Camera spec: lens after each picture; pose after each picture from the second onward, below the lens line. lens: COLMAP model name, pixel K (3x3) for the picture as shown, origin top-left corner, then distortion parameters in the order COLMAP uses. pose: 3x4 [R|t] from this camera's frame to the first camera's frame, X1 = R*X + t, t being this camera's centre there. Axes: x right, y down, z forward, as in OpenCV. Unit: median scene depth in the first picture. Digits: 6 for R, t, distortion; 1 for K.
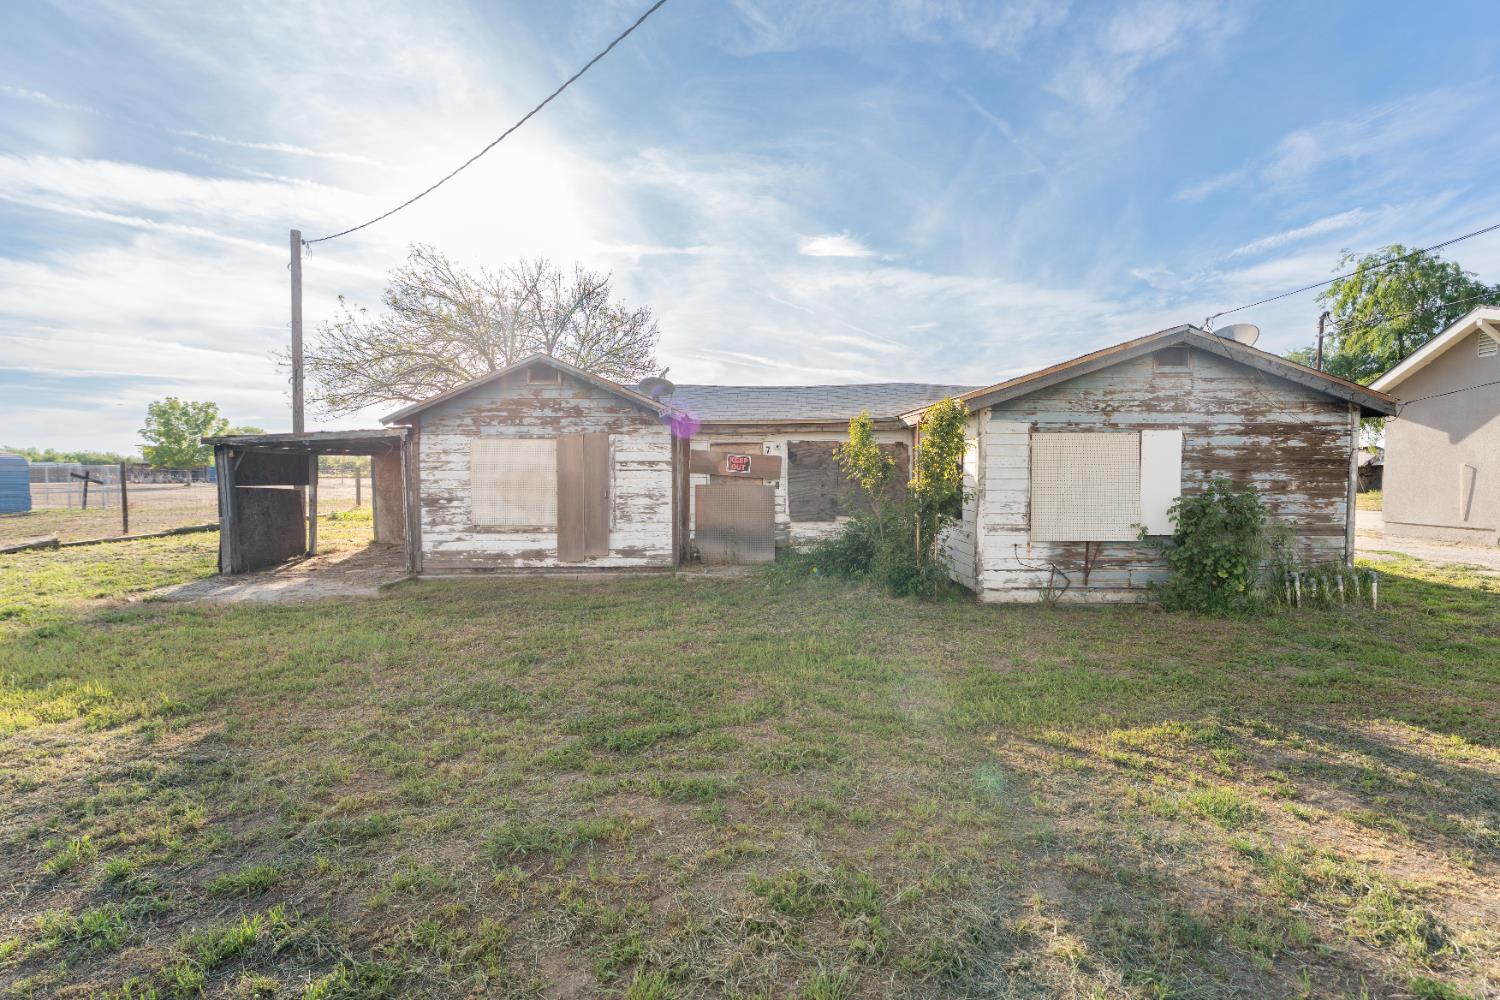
lens RADIAL K [[697.9, 0, 758.4], [0, 697.9, 496.0], [0, 0, 1]] dist [-0.001736, 0.000524]
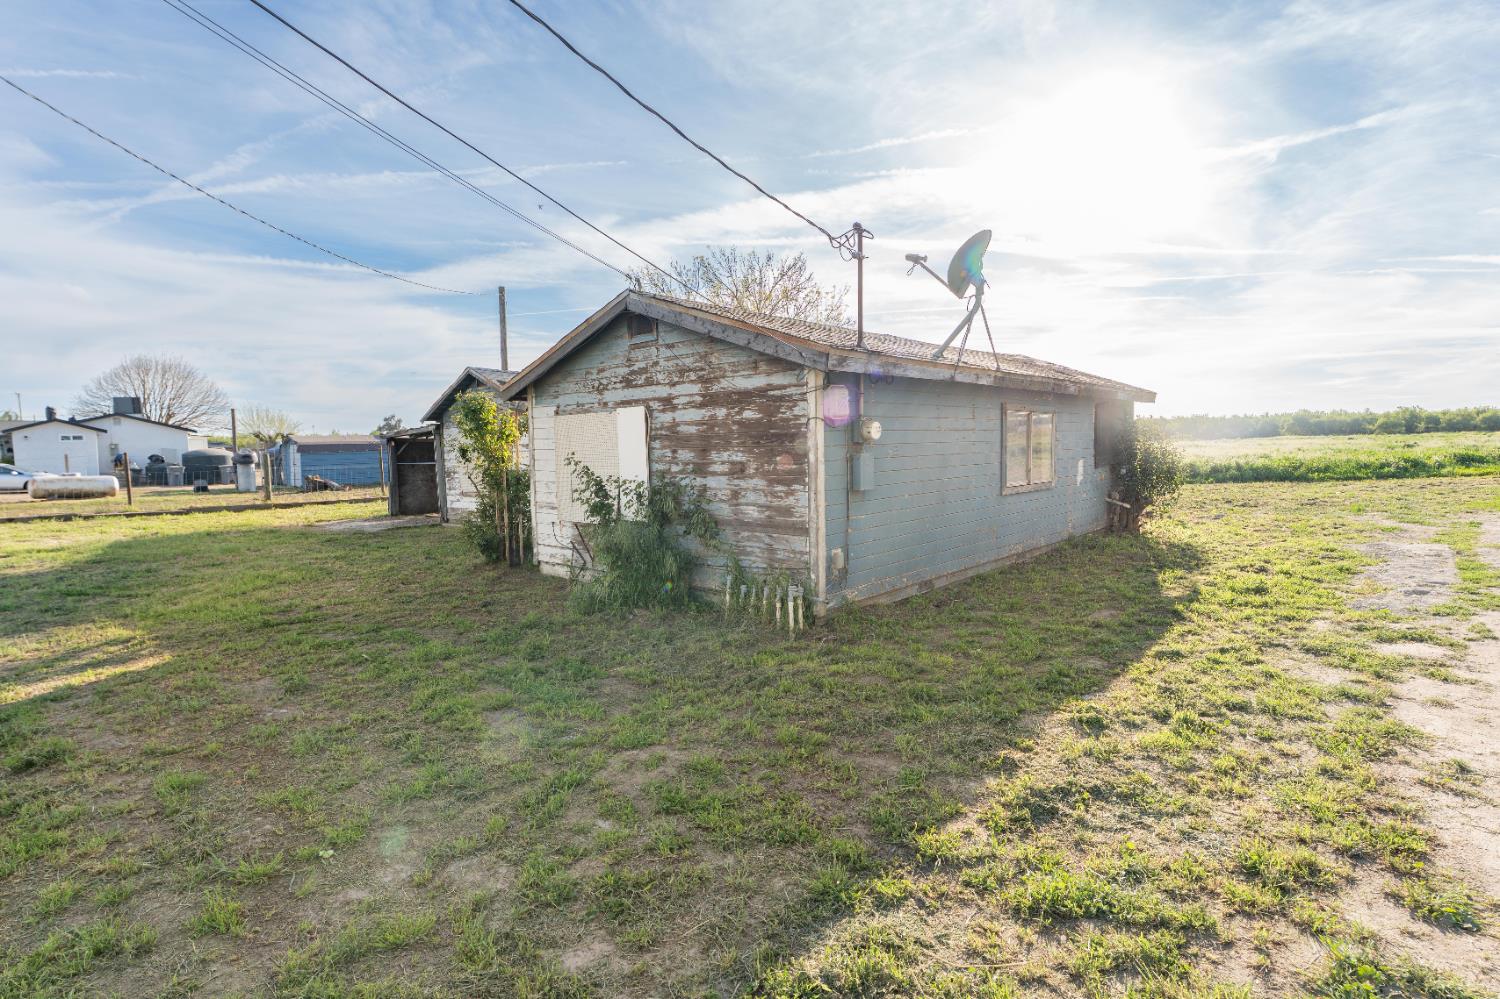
lens RADIAL K [[747.6, 0, 753.1], [0, 747.6, 511.5], [0, 0, 1]] dist [0.003347, -0.000801]
pose [[0.716888, 0.047582, -0.695563, 1.081494], [-0.005799, 0.998041, 0.062297, -0.015042], [0.697165, -0.040626, 0.715759, 0.311833]]
